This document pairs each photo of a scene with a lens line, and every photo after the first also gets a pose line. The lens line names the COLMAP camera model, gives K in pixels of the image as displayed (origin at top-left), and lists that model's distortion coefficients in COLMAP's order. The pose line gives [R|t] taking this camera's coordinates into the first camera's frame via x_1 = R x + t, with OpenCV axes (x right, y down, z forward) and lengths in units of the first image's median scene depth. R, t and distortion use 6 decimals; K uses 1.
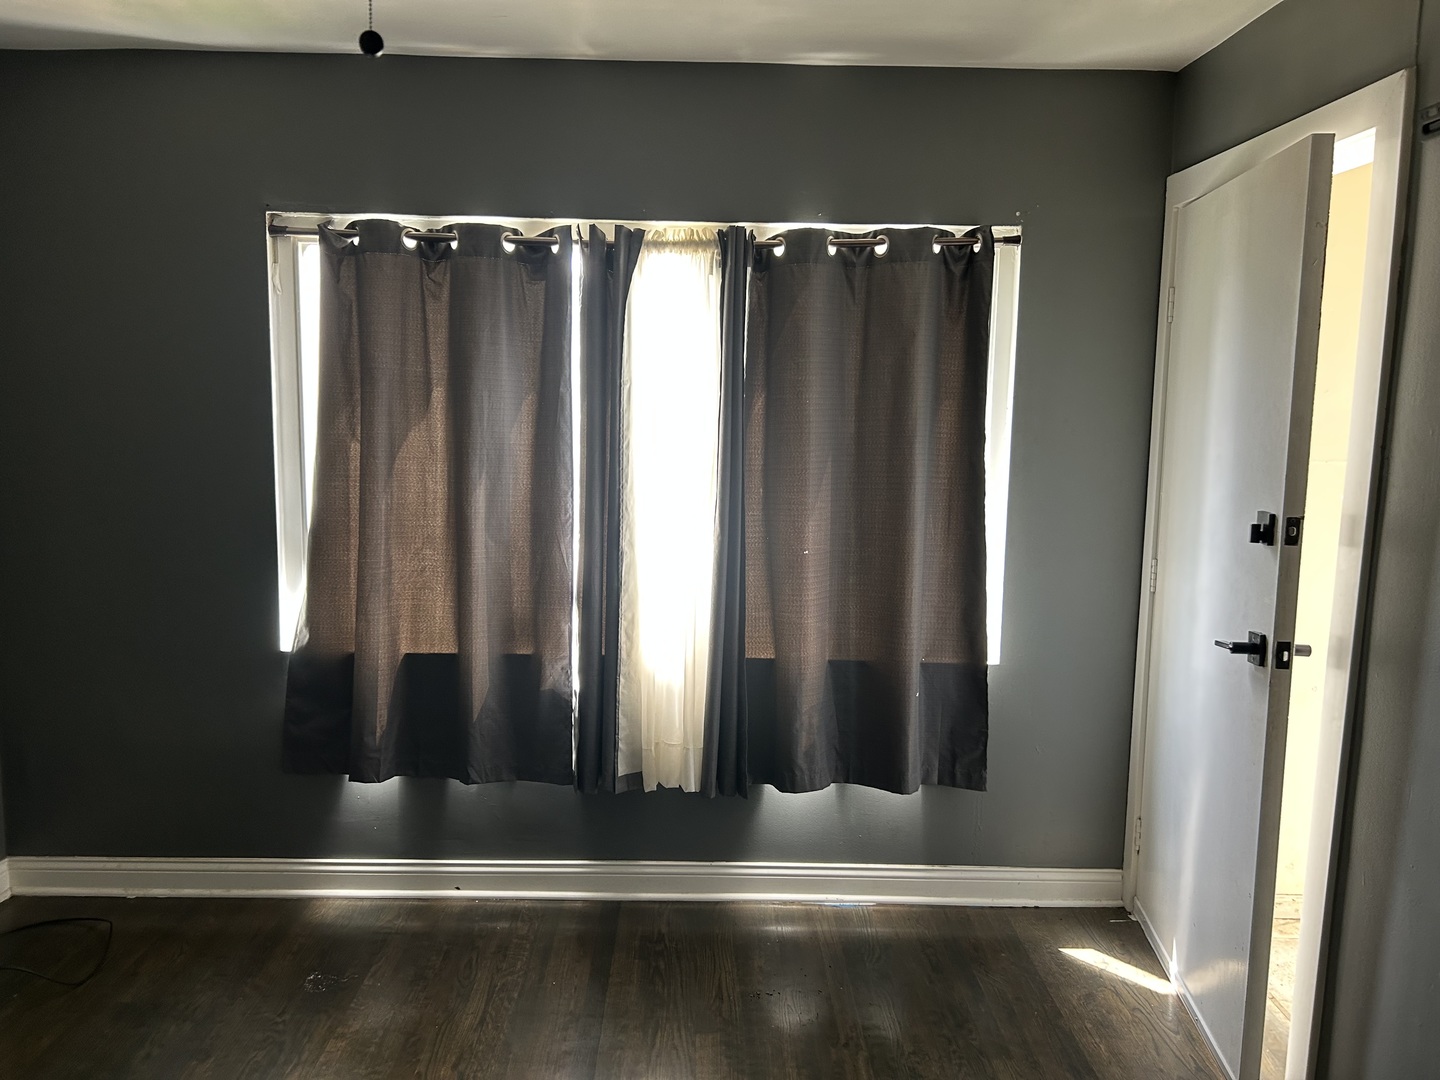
lens RADIAL K [[1103.0, 0, 720.0], [0, 1103.0, 540.0], [0, 0, 1]] dist [0.090305, -0.155839]
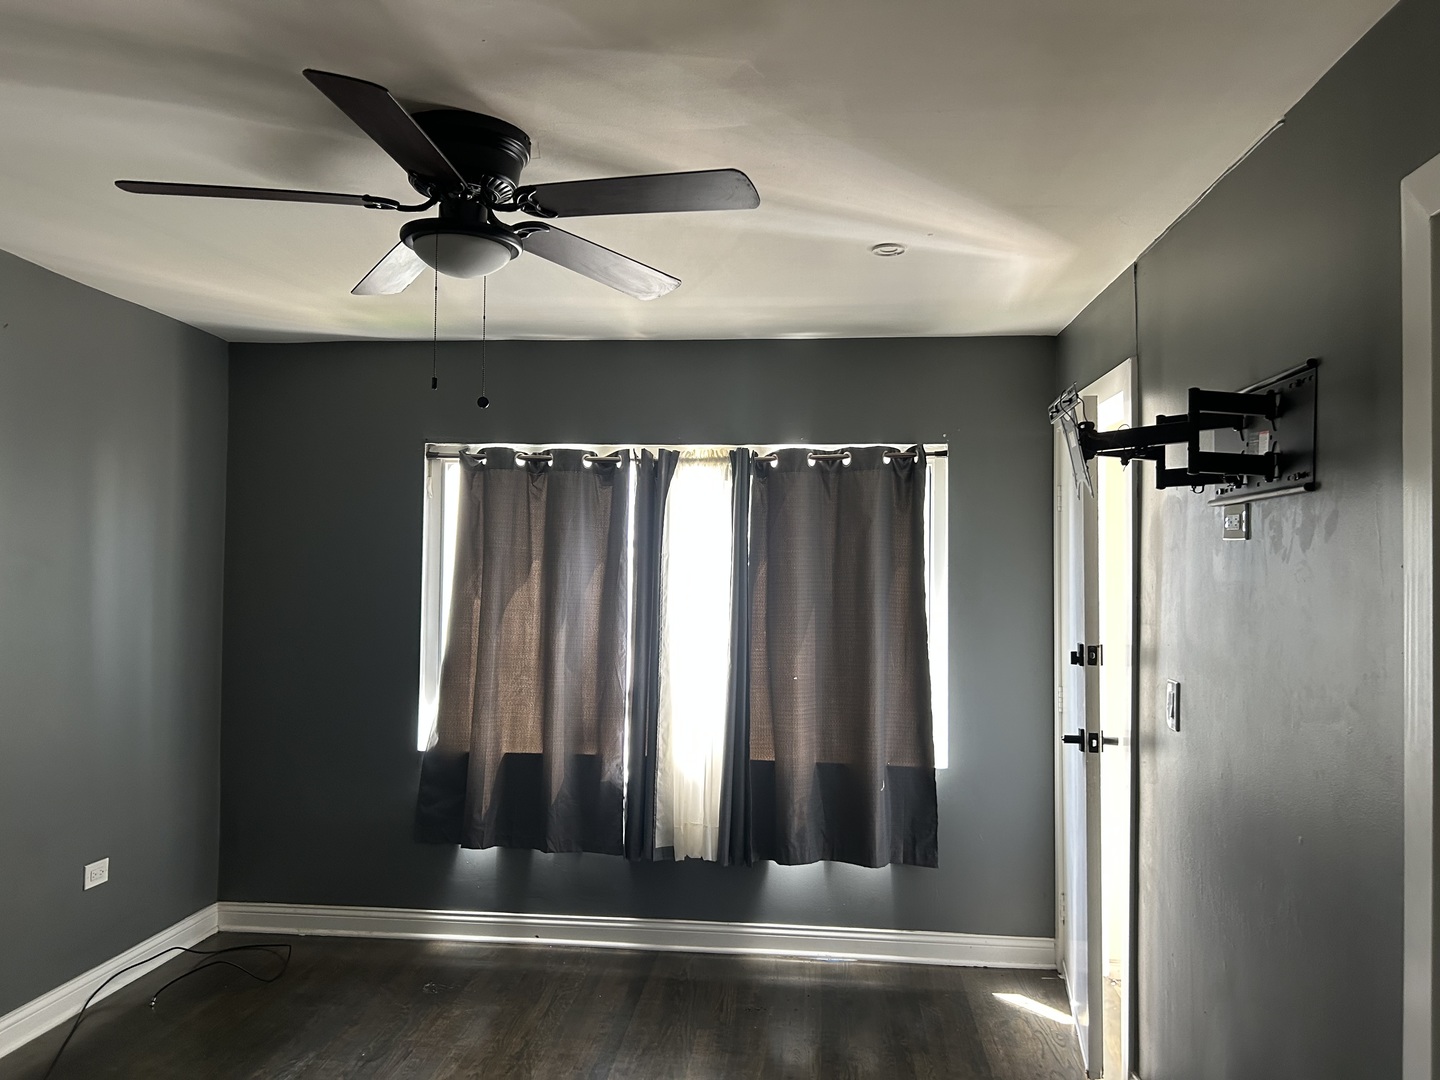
lens RADIAL K [[1076.0, 0, 720.0], [0, 1076.0, 540.0], [0, 0, 1]] dist [0.172433, -0.412195]
pose [[0.994310, -0.007722, -0.106243, 0.127478], [-0.008640, 0.988237, -0.152686, 0.045892], [0.106172, 0.152735, 0.982547, -0.338586]]
